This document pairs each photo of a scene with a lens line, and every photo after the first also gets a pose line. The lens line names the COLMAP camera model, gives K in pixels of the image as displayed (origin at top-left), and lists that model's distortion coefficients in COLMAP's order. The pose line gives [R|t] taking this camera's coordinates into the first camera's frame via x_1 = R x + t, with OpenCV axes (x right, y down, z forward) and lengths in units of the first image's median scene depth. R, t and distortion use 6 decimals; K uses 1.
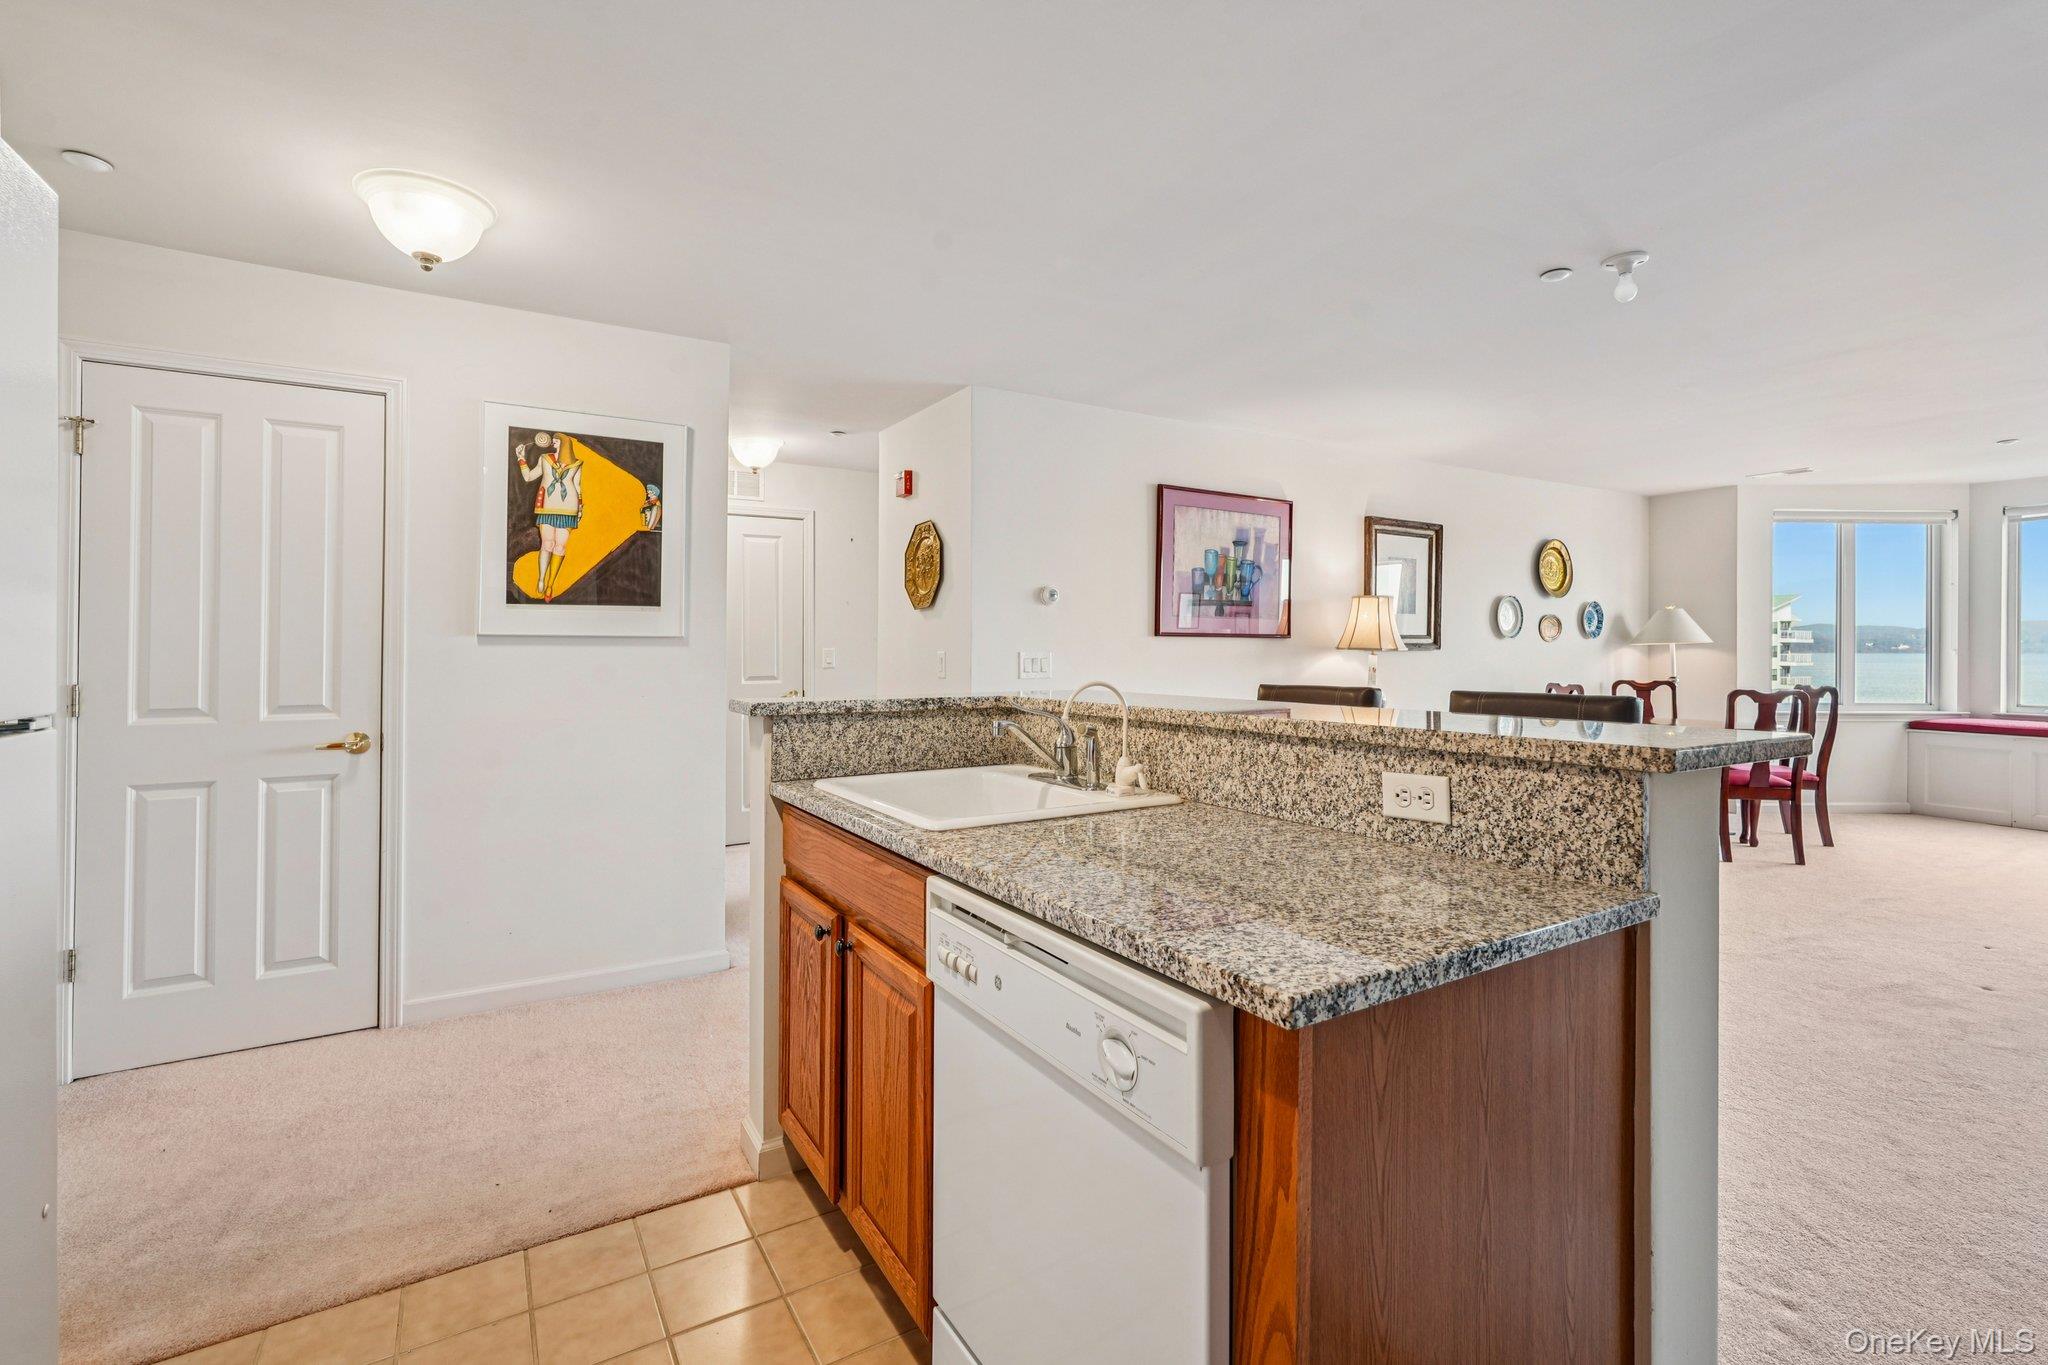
lens RADIAL K [[917.1, 0, 1019.0], [0, 917.1, 660.9], [0, 0, 1]] dist [-0.019483, 0.013625]
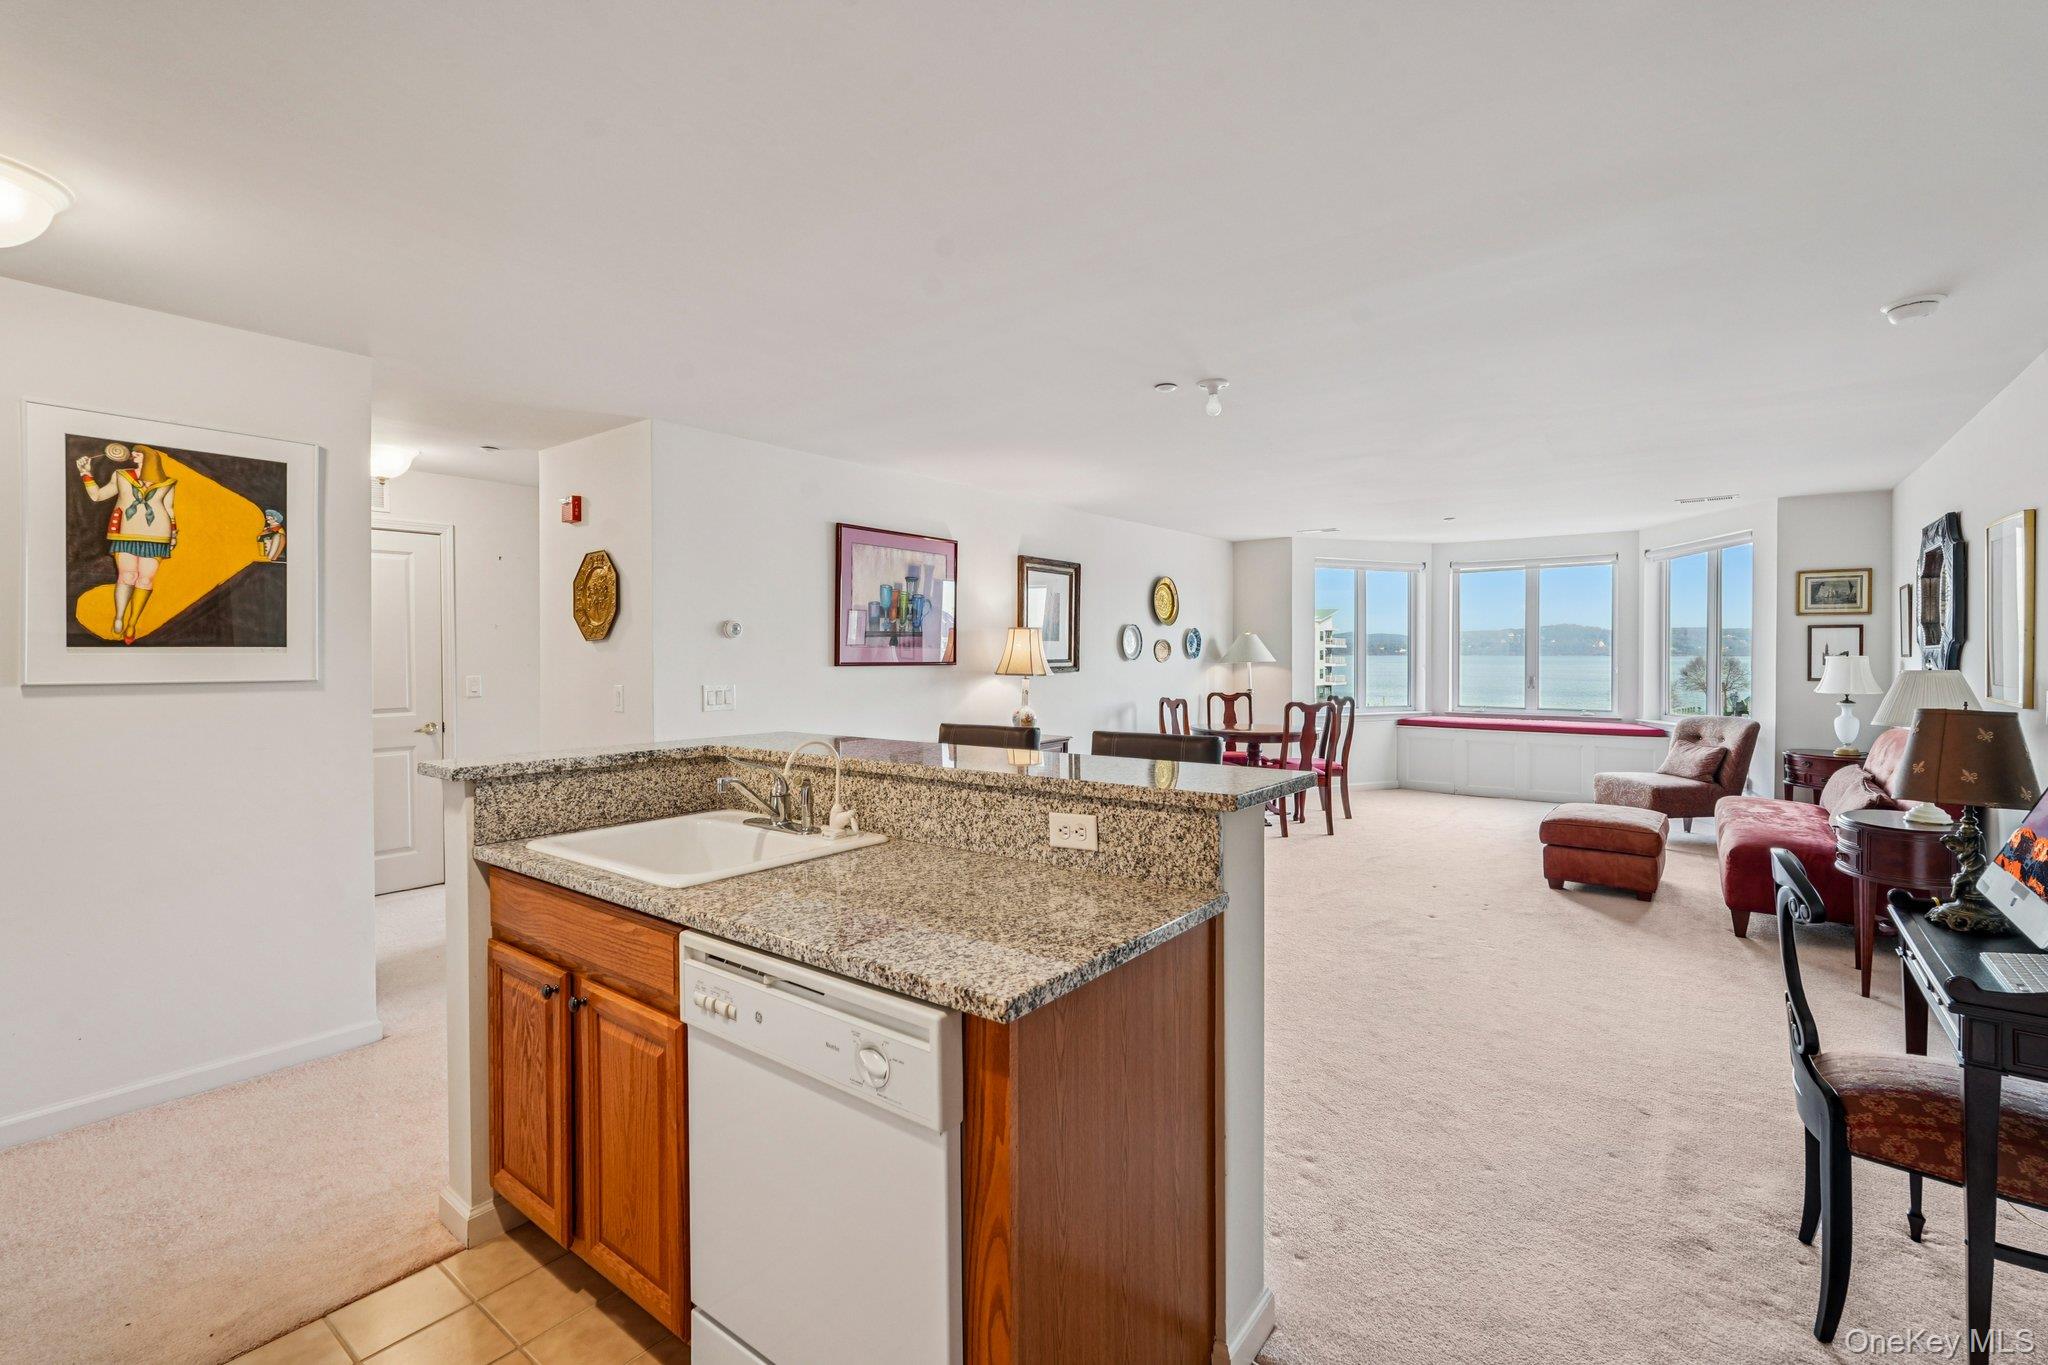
lens RADIAL K [[906.7, 0, 1015.5], [0, 906.7, 677.2], [0, 0, 1]] dist [-0.000987, 0.001095]
pose [[0.933524, -0.011198, 0.358339, -0.069870], [0.006393, 0.999873, 0.014591, -0.058721], [-0.358457, -0.011330, 0.933477, -0.119985]]
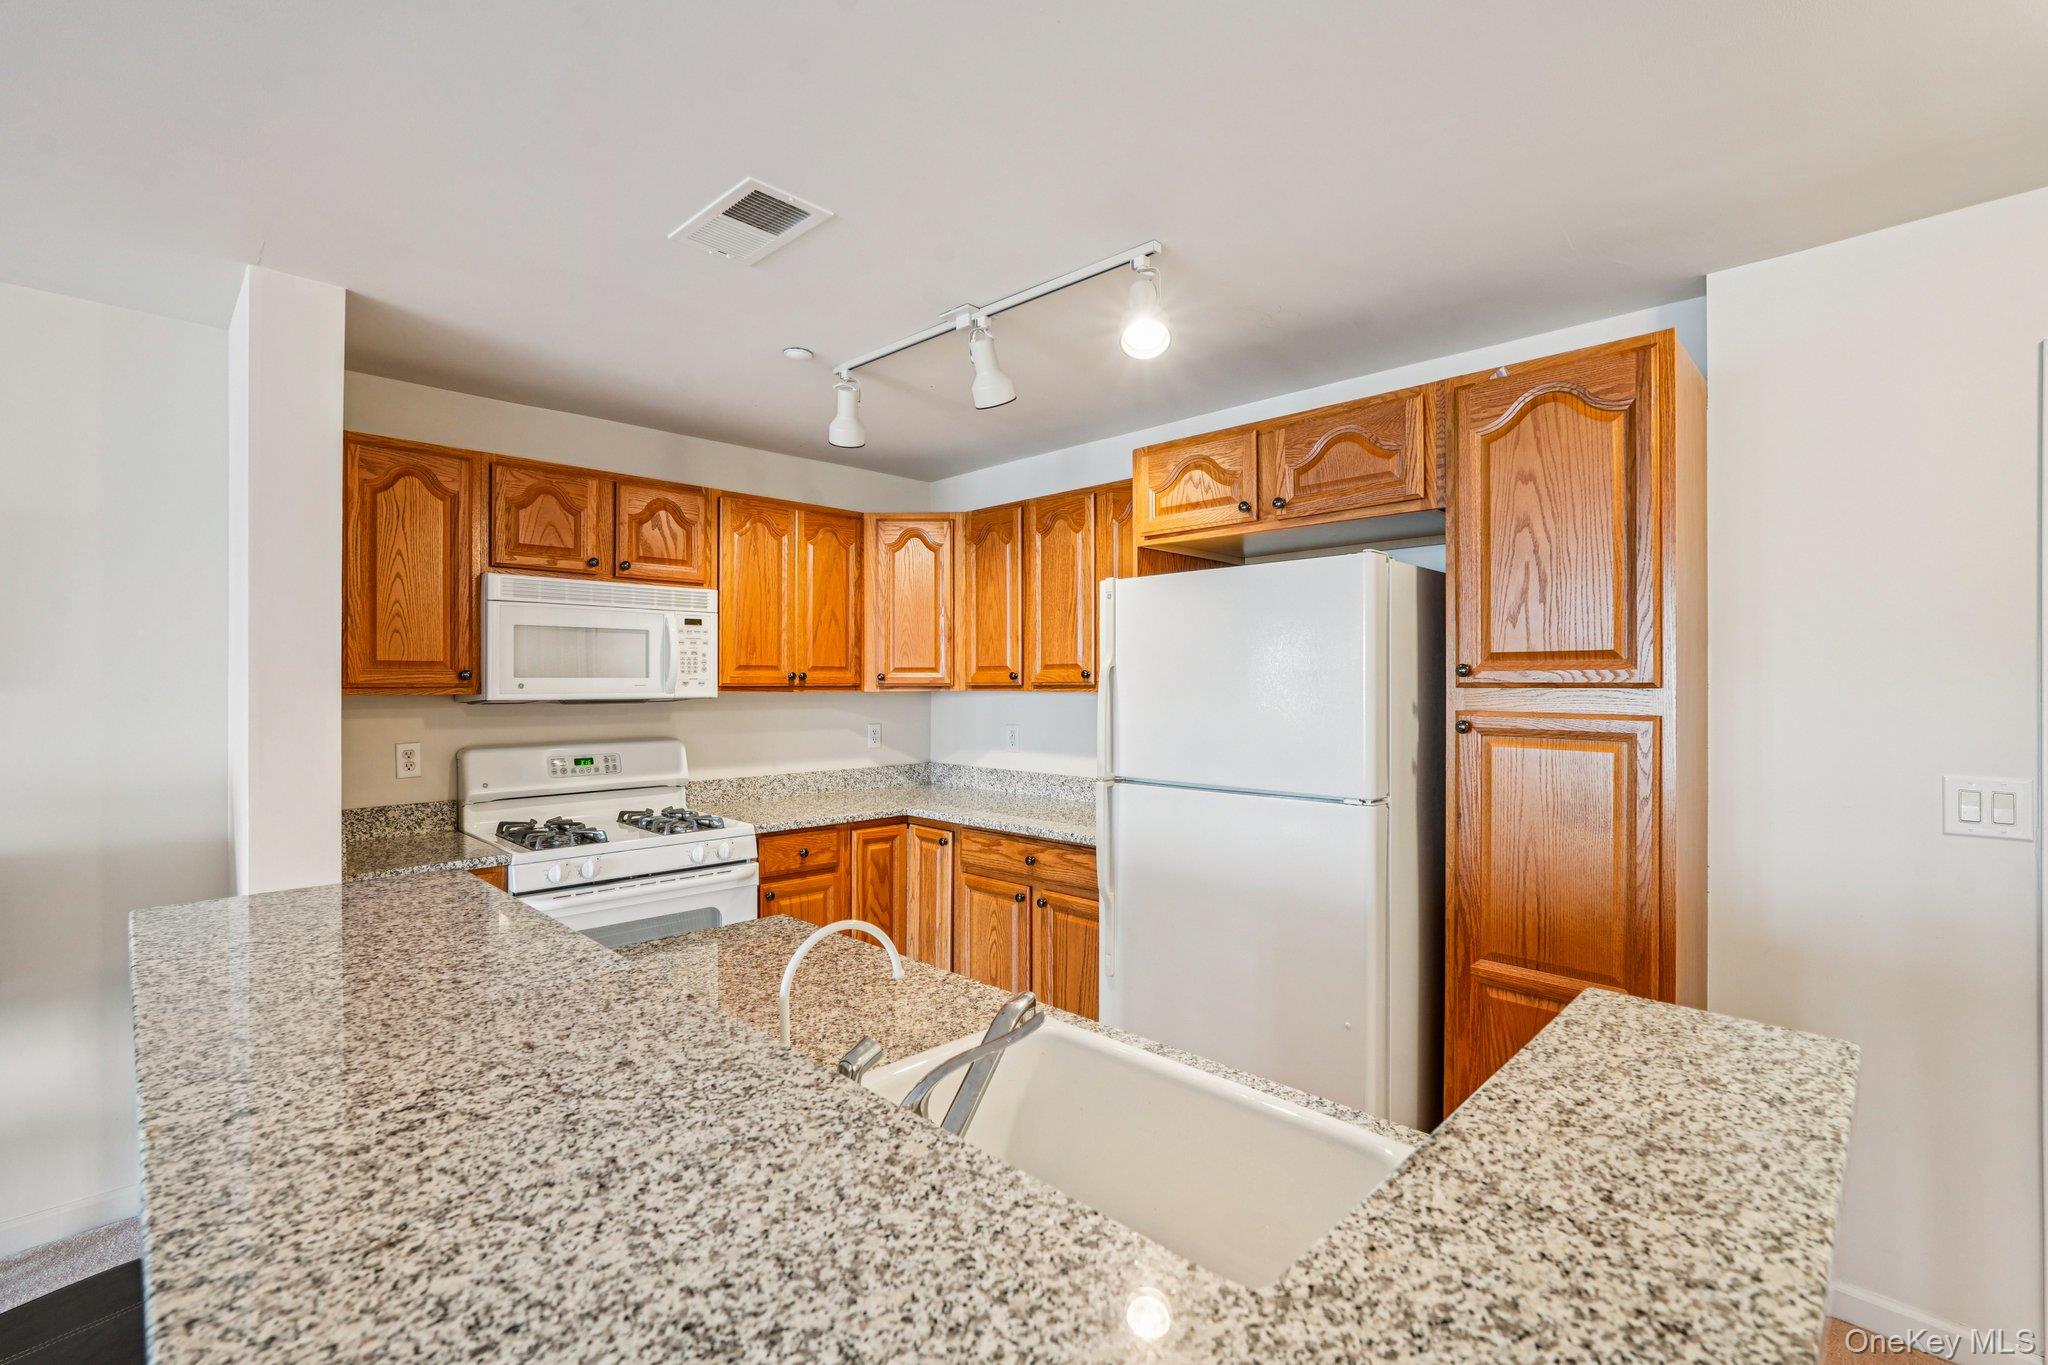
lens RADIAL K [[913.1, 0, 1024.0], [0, 913.1, 682.5], [0, 0, 1]] dist [-0.000441, 0.000303]
pose [[-0.970786, 0.003508, -0.239923, 0.090714], [0.000123, 0.999900, 0.014122, -0.110566], [0.239949, 0.013680, -0.970689, 1.297190]]
